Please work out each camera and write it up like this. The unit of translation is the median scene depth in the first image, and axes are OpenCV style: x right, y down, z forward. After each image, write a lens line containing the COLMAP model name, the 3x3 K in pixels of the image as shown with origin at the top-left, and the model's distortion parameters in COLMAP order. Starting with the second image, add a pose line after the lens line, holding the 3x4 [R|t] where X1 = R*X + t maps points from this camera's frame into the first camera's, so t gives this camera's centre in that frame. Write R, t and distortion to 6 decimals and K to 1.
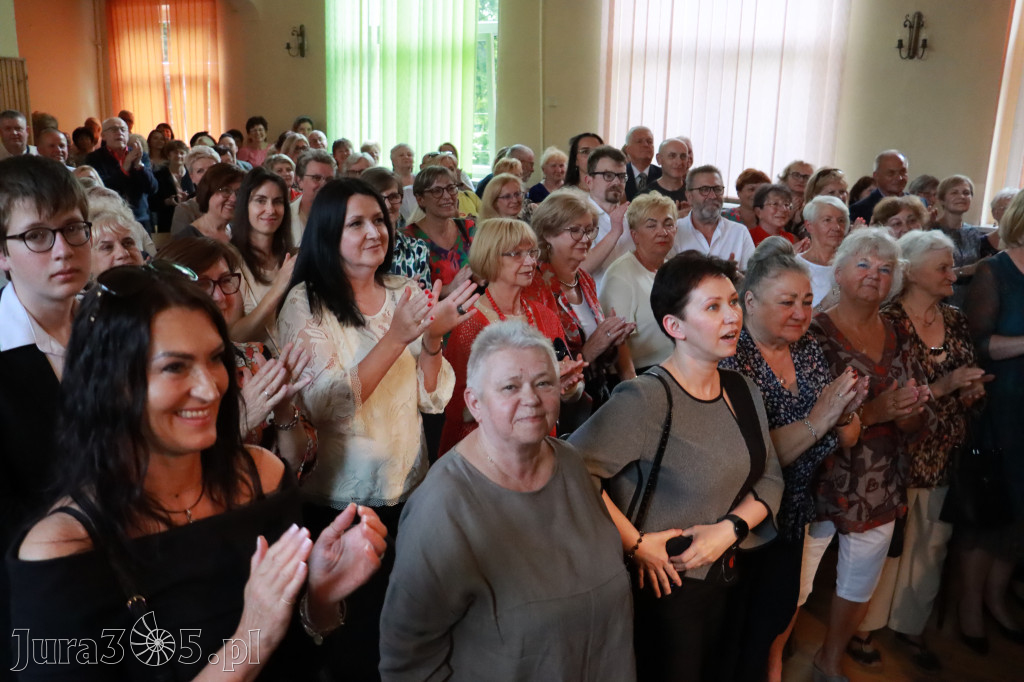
lens RADIAL K [[996.9, 0, 511.8], [0, 996.9, 345.5], [0, 0, 1]] dist [-0.050882, 0.000000]
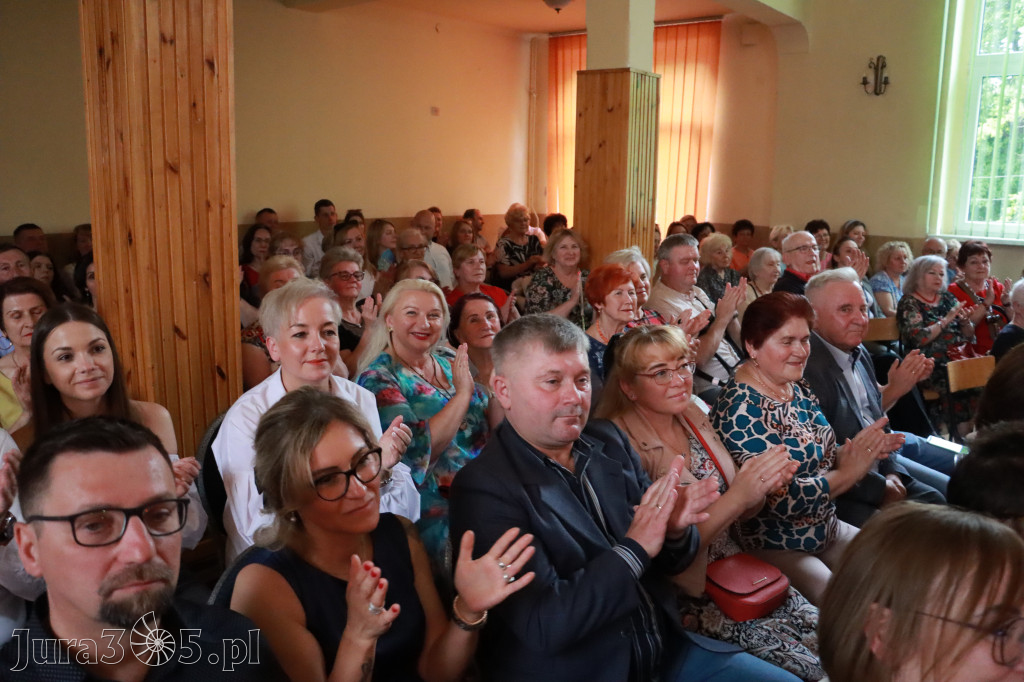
lens RADIAL K [[846.3, 0, 520.5], [0, 846.3, 348.9], [0, 0, 1]] dist [-0.106024, 0.009078]
pose [[0.996129, 0.011118, -0.087195, -0.924848], [-0.015458, 0.998667, -0.049256, -0.101592], [0.086531, 0.050413, 0.994973, 0.674524]]
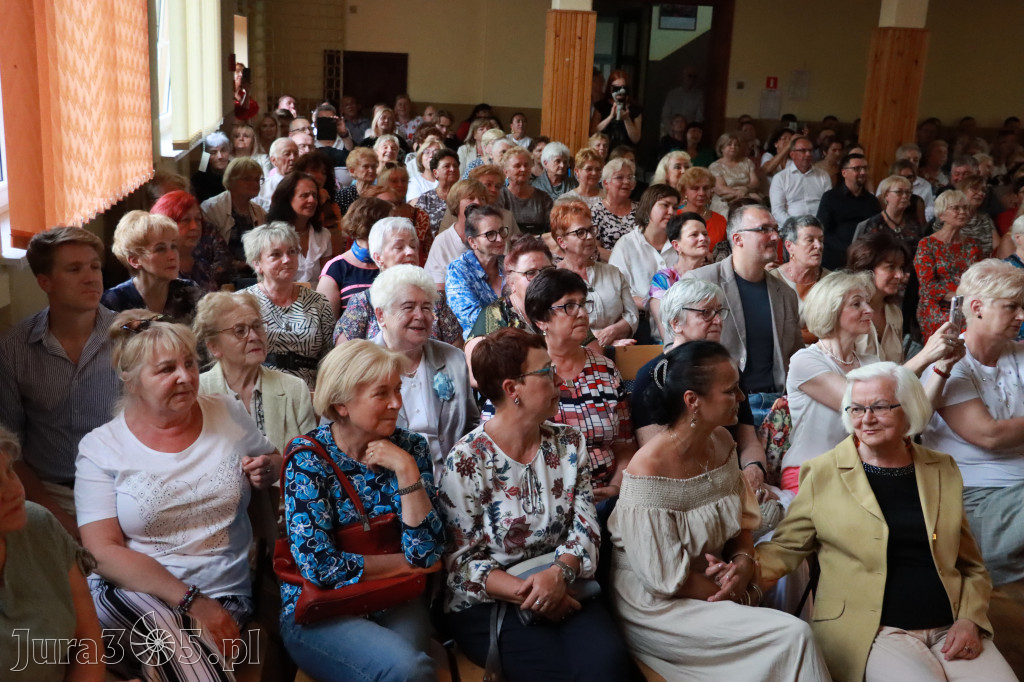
lens RADIAL K [[1148.3, 0, 504.8], [0, 1148.3, 339.3], [0, 0, 1]] dist [-0.015953, 0.000000]
pose [[0.656439, 0.199174, -0.727611, -0.075111], [-0.214117, 0.974042, 0.073457, 0.171400], [0.723354, 0.107574, 0.682046, -0.678440]]
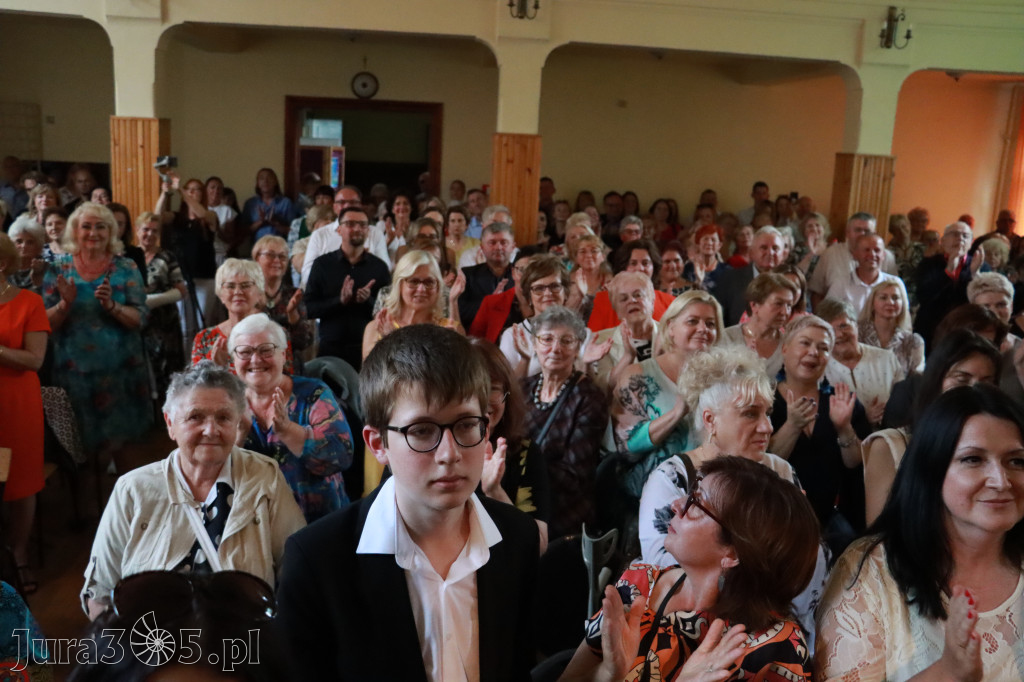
lens RADIAL K [[996.9, 0, 502.2], [0, 996.9, 350.2], [0, 0, 1]] dist [-0.050882, 0.000000]
pose [[0.629733, 0.163065, -0.759504, 0.059229], [-0.220238, 0.975080, 0.026741, -0.072547], [0.744938, 0.150432, 0.649952, 0.171408]]
